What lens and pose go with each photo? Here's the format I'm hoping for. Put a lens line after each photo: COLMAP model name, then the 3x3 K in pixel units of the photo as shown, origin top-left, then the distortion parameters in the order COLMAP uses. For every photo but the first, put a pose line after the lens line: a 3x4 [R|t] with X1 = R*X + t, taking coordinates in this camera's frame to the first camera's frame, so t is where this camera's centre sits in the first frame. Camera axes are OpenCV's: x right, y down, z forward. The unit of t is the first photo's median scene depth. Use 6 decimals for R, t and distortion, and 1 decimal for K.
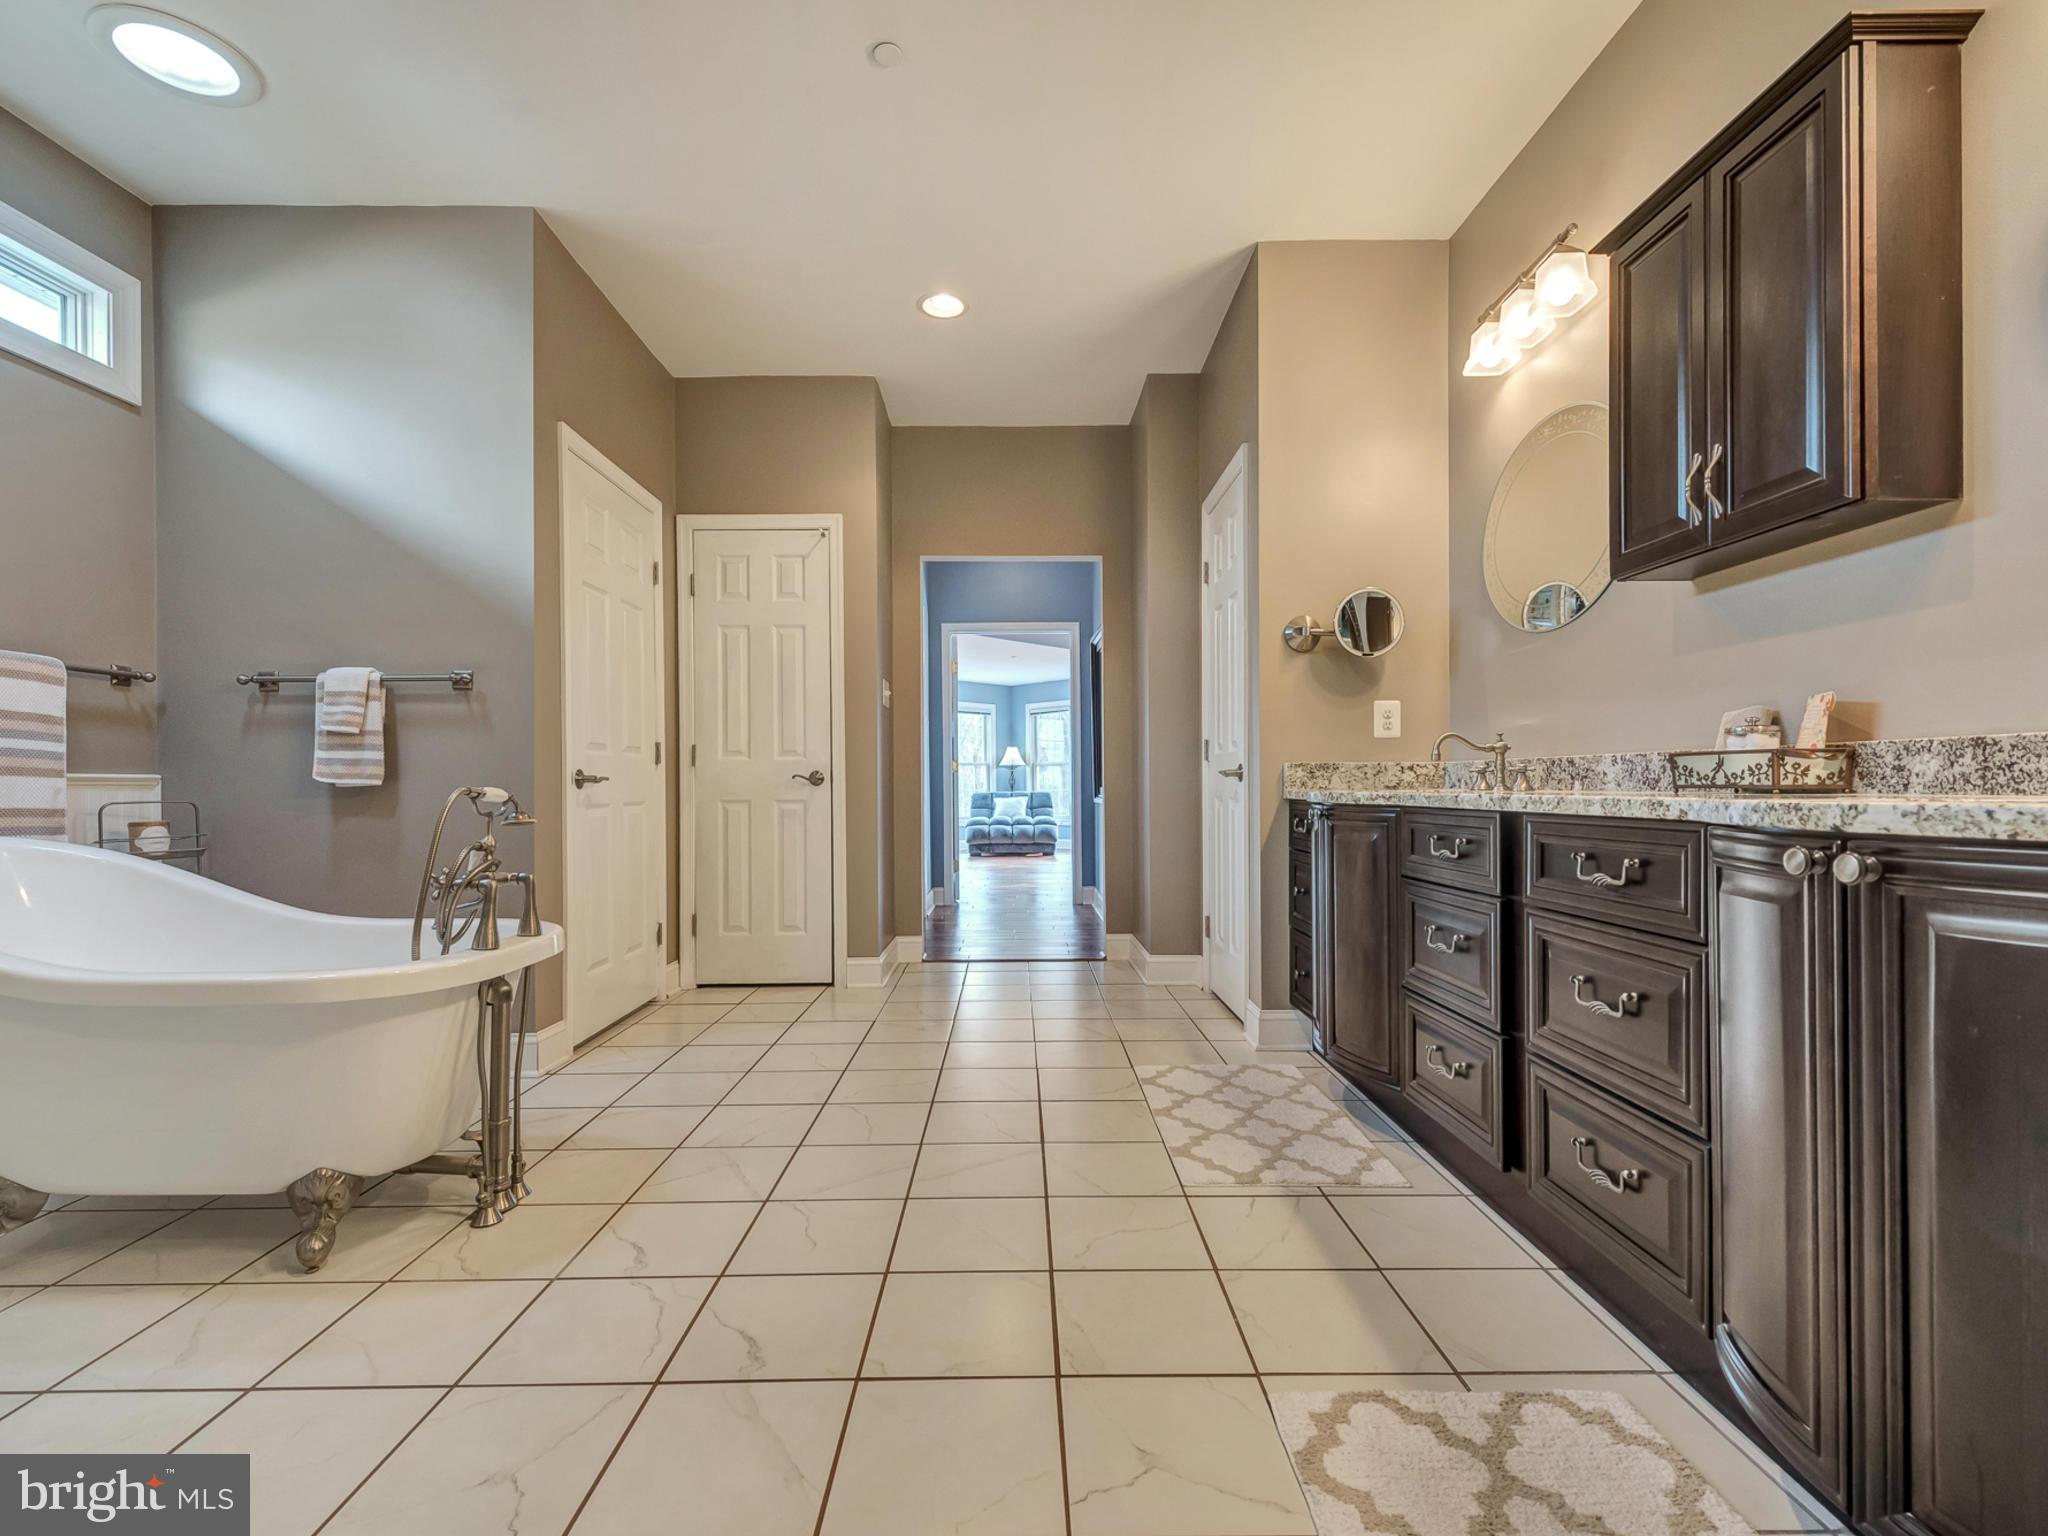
lens RADIAL K [[924.5, 0, 1024.0], [0, 924.5, 768.0], [0, 0, 1]] dist [0.017720, 0.000085]
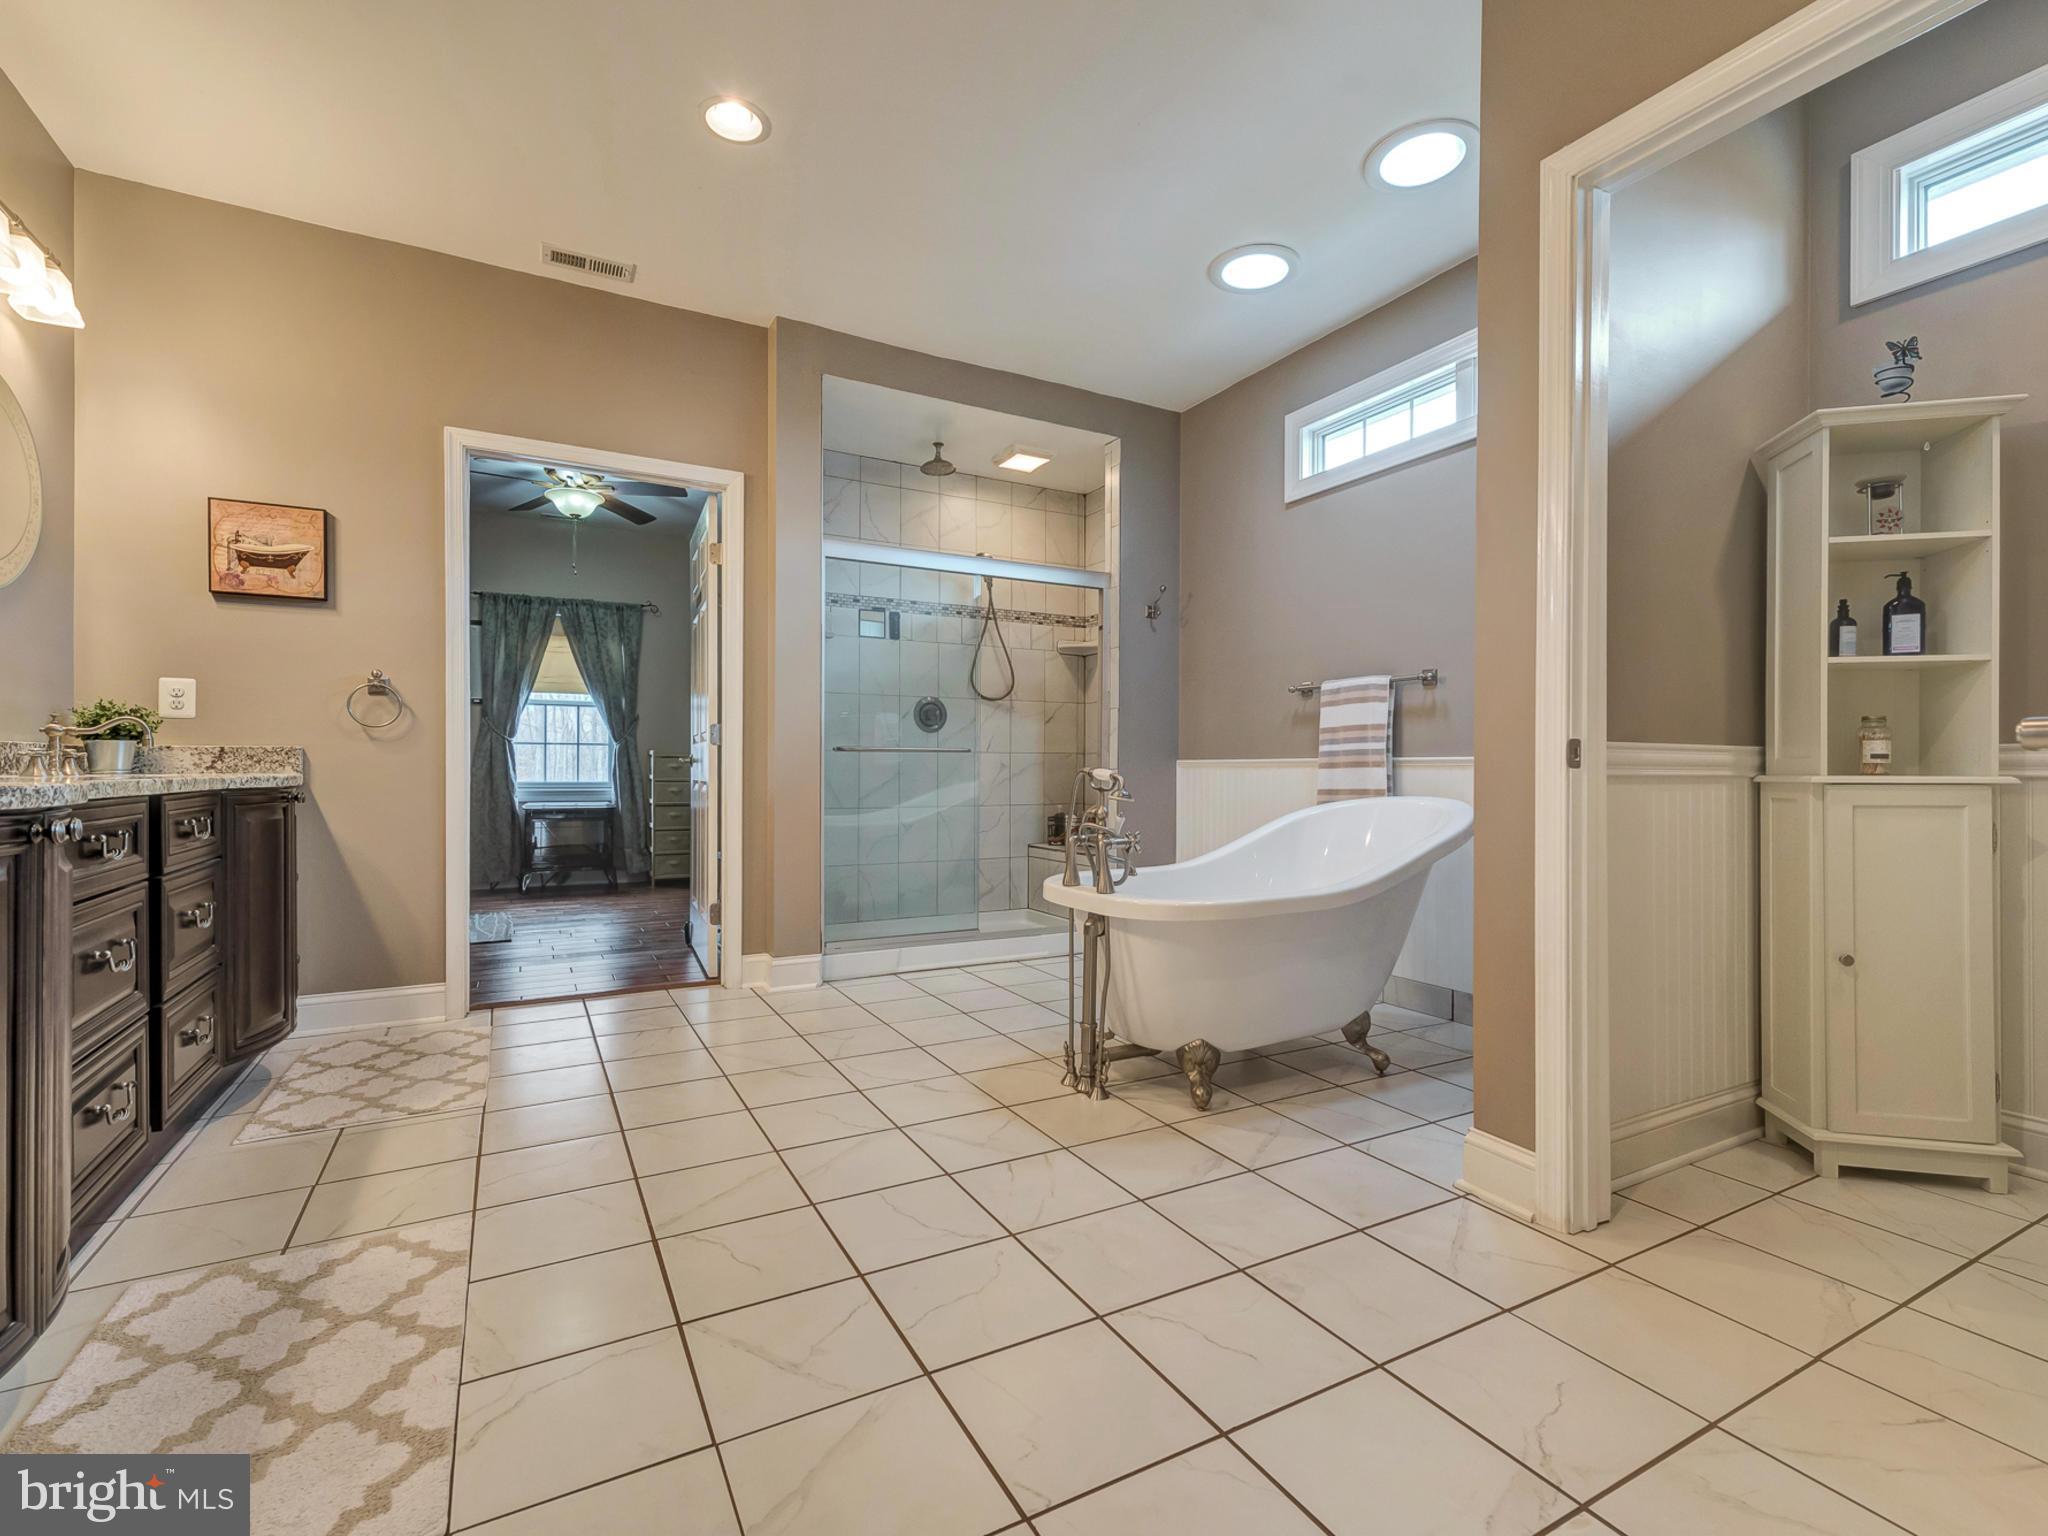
lens RADIAL K [[924.5, 0, 1024.0], [0, 924.5, 768.0], [0, 0, 1]] dist [0.017720, 0.000085]
pose [[-0.882490, -0.001722, -0.470329, 0.121046], [-0.000902, 0.999998, -0.001968, 0.014161], [0.470331, -0.001312, -0.882489, 1.966514]]
